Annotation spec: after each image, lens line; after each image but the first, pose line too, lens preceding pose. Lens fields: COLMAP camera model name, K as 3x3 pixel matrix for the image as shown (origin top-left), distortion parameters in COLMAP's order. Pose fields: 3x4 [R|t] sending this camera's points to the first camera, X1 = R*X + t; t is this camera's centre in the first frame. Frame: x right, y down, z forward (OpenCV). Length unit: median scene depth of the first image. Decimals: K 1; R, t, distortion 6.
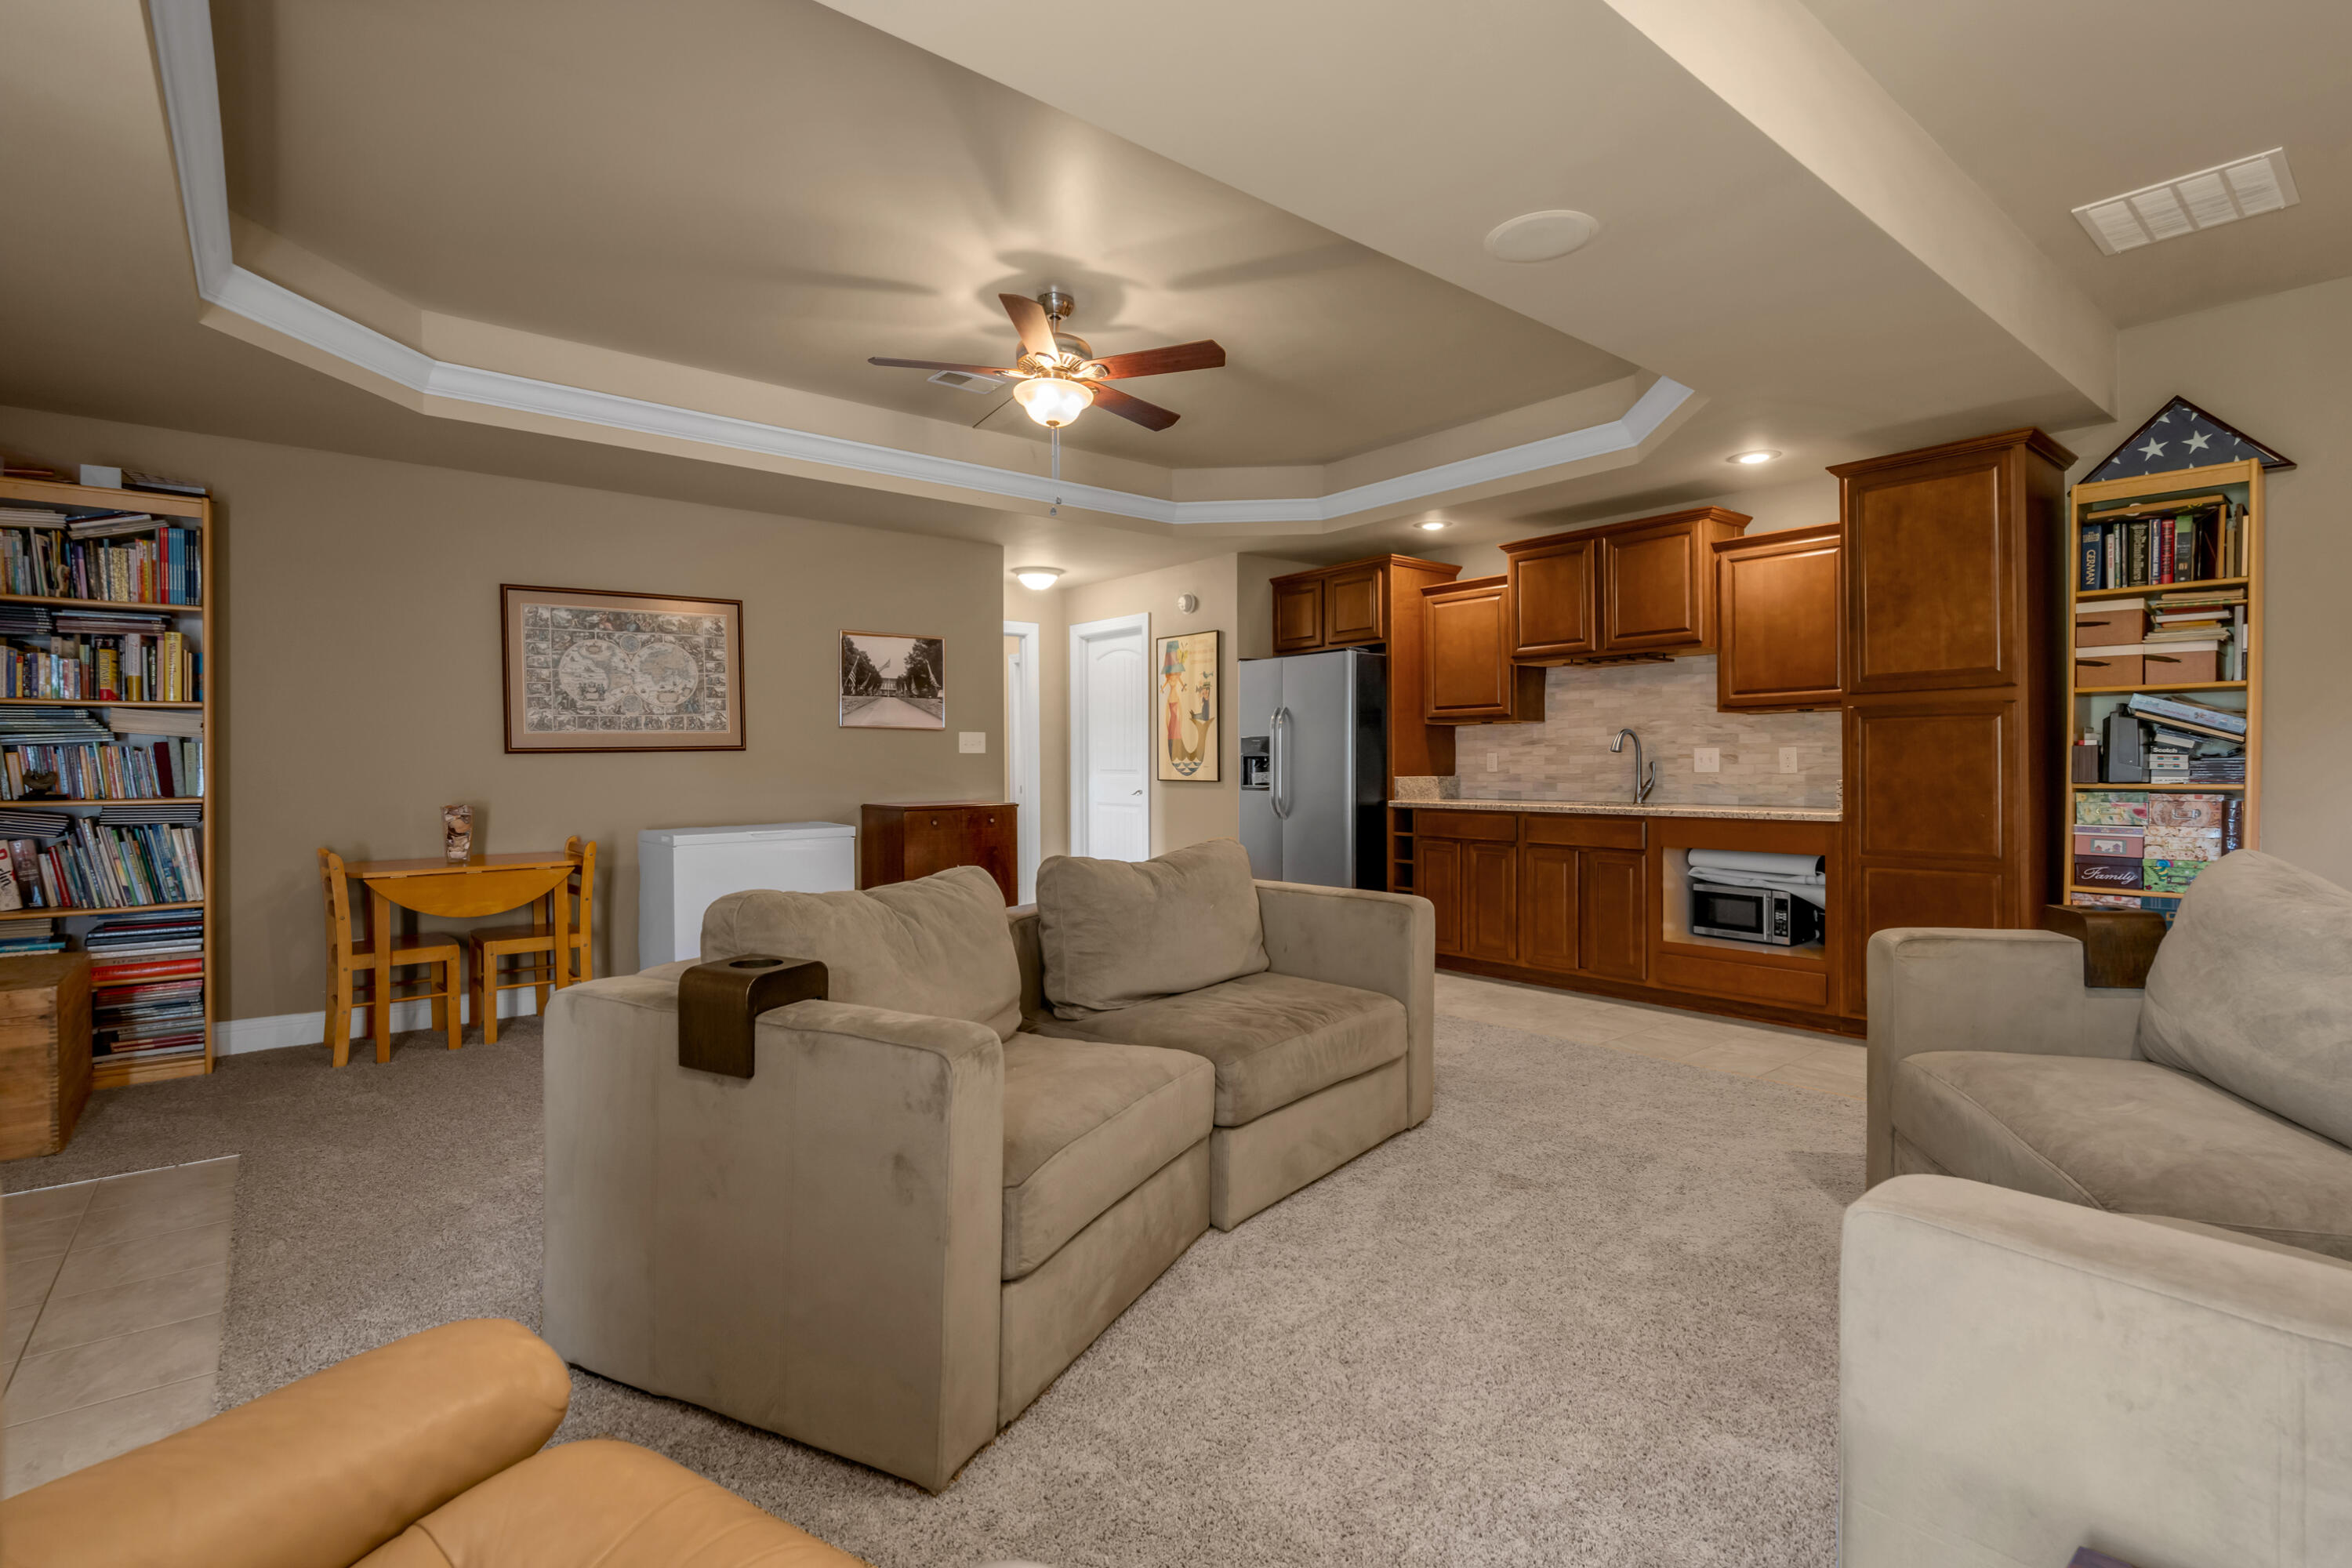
lens RADIAL K [[1095.4, 0, 1179.1], [0, 1095.4, 772.6], [0, 0, 1]] dist [-0.004521, -0.000211]
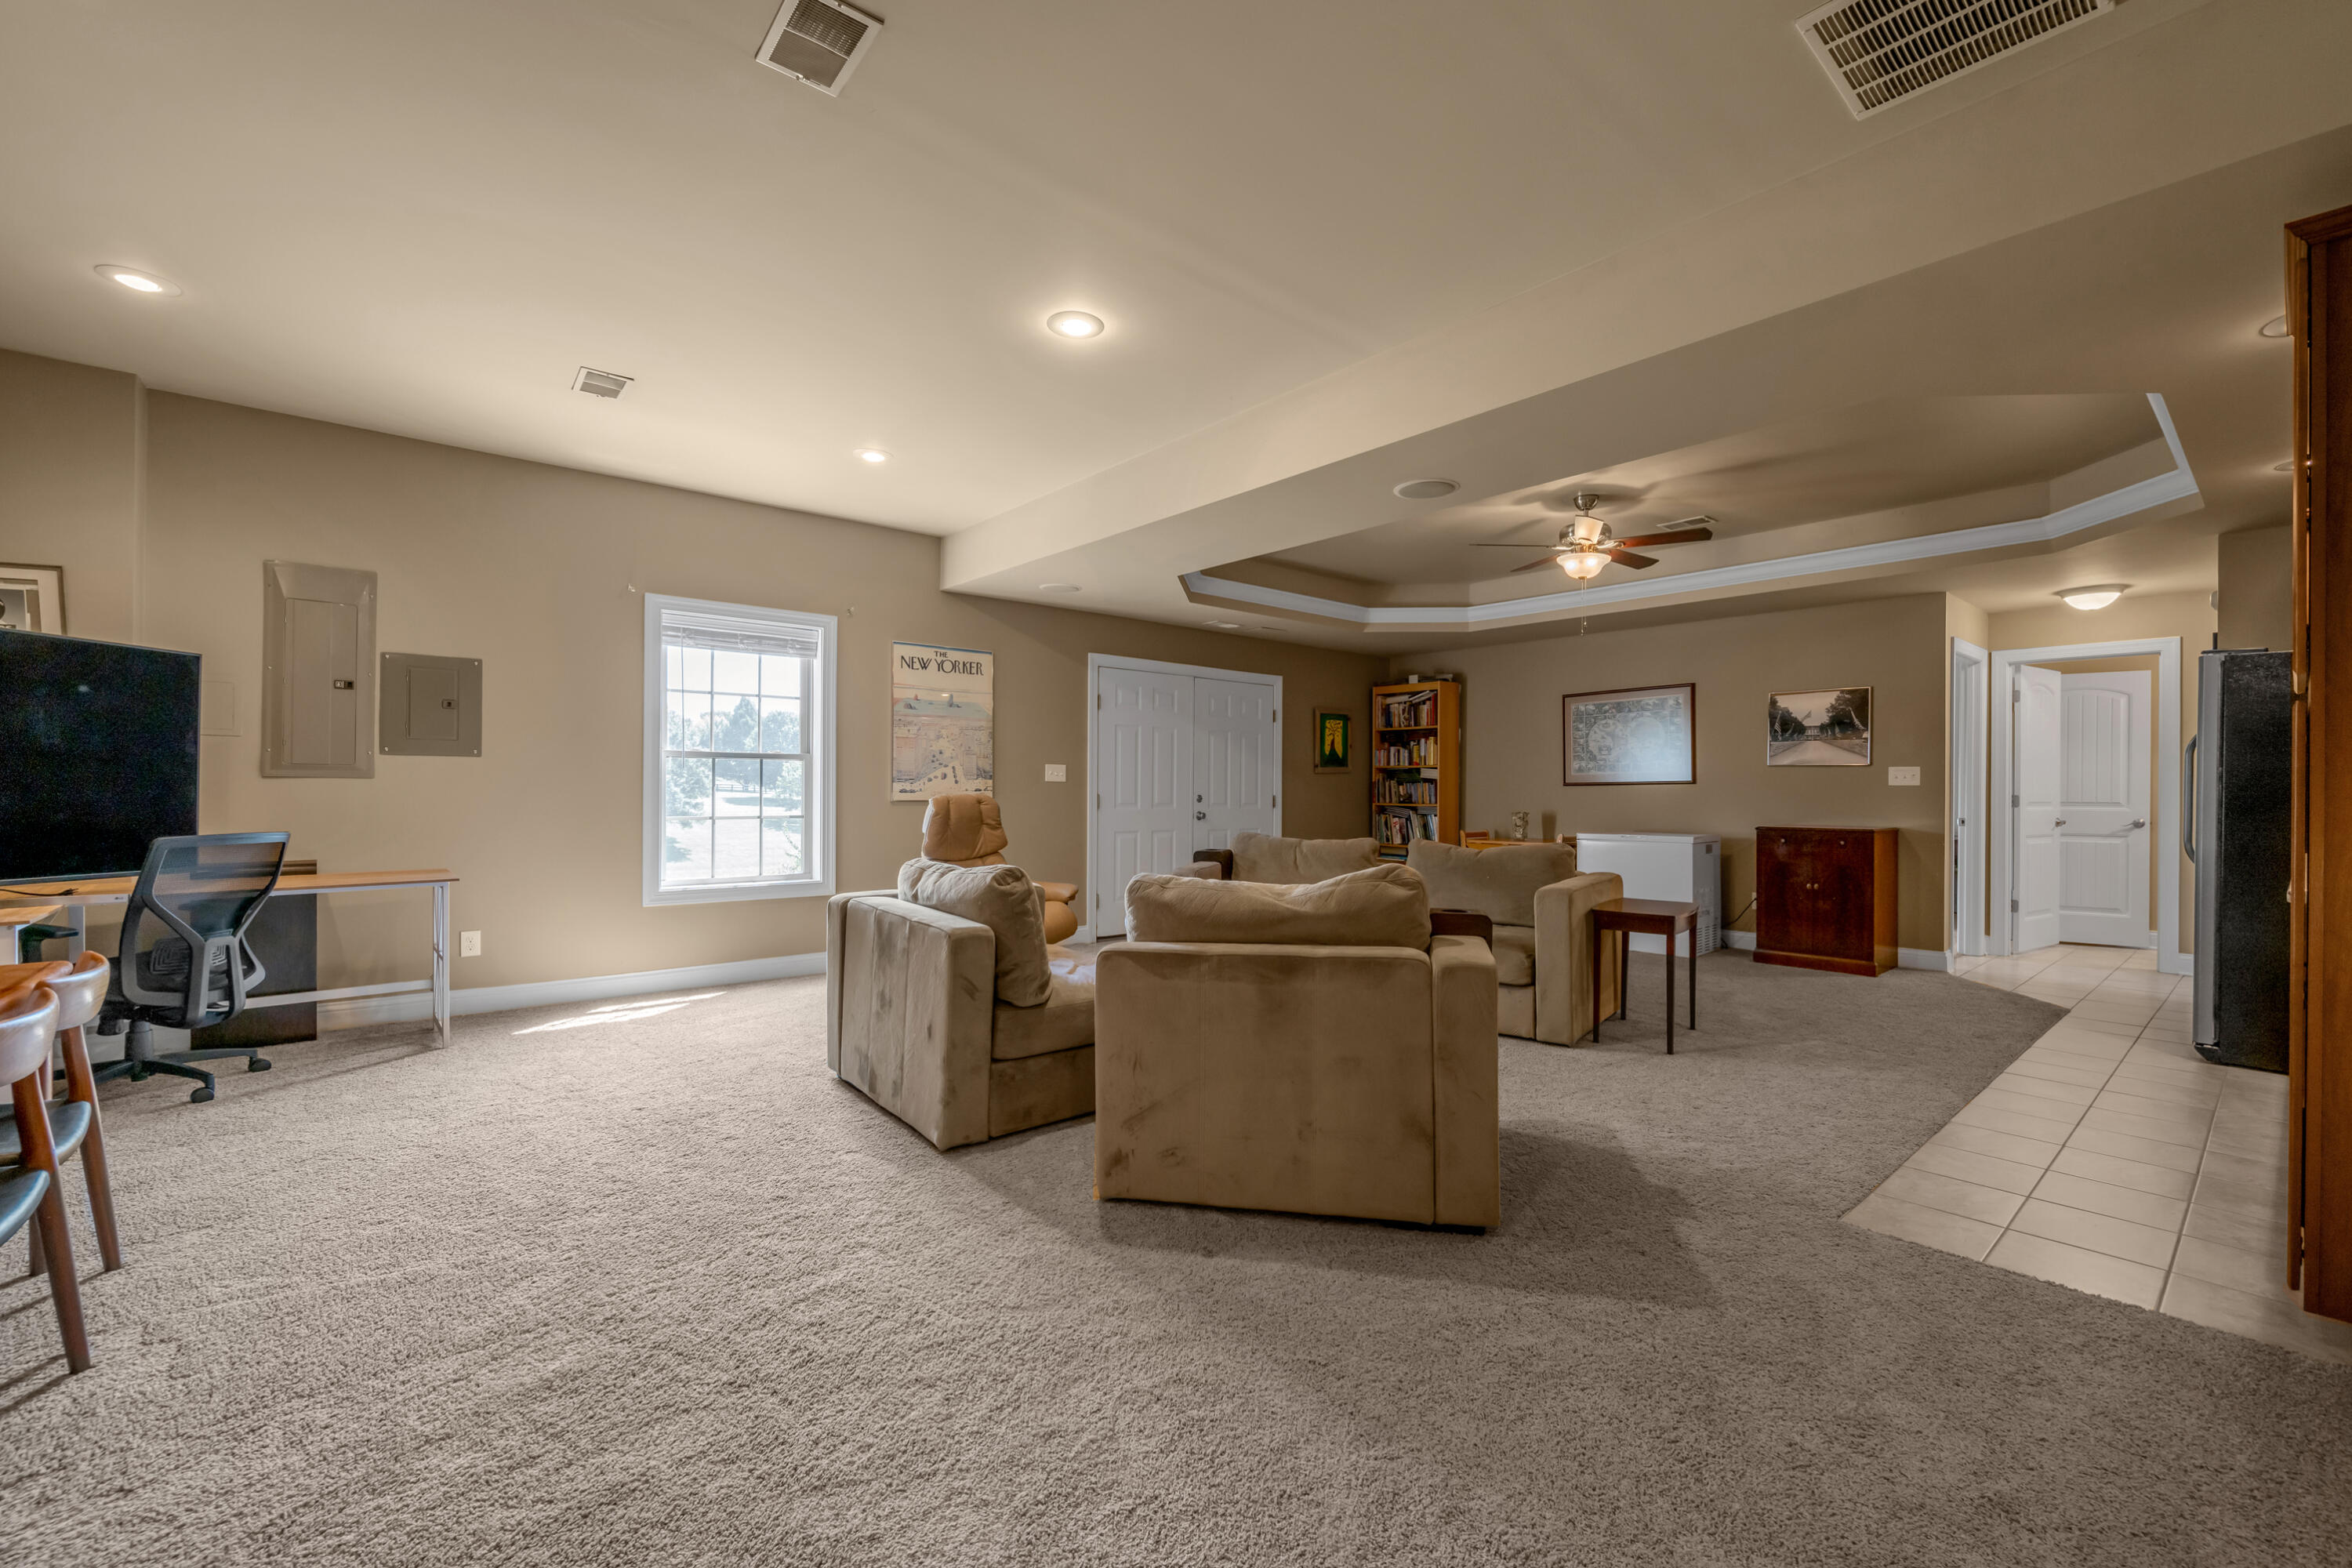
lens RADIAL K [[950.3, 0, 1177.9], [0, 950.3, 782.8], [0, 0, 1]] dist [-0.002635, -0.000352]
pose [[0.013795, 0.000994, -0.999904, 0.816596], [-0.013994, 0.999902, 0.000801, -0.011671], [0.999807, 0.013982, 0.013808, 0.263620]]
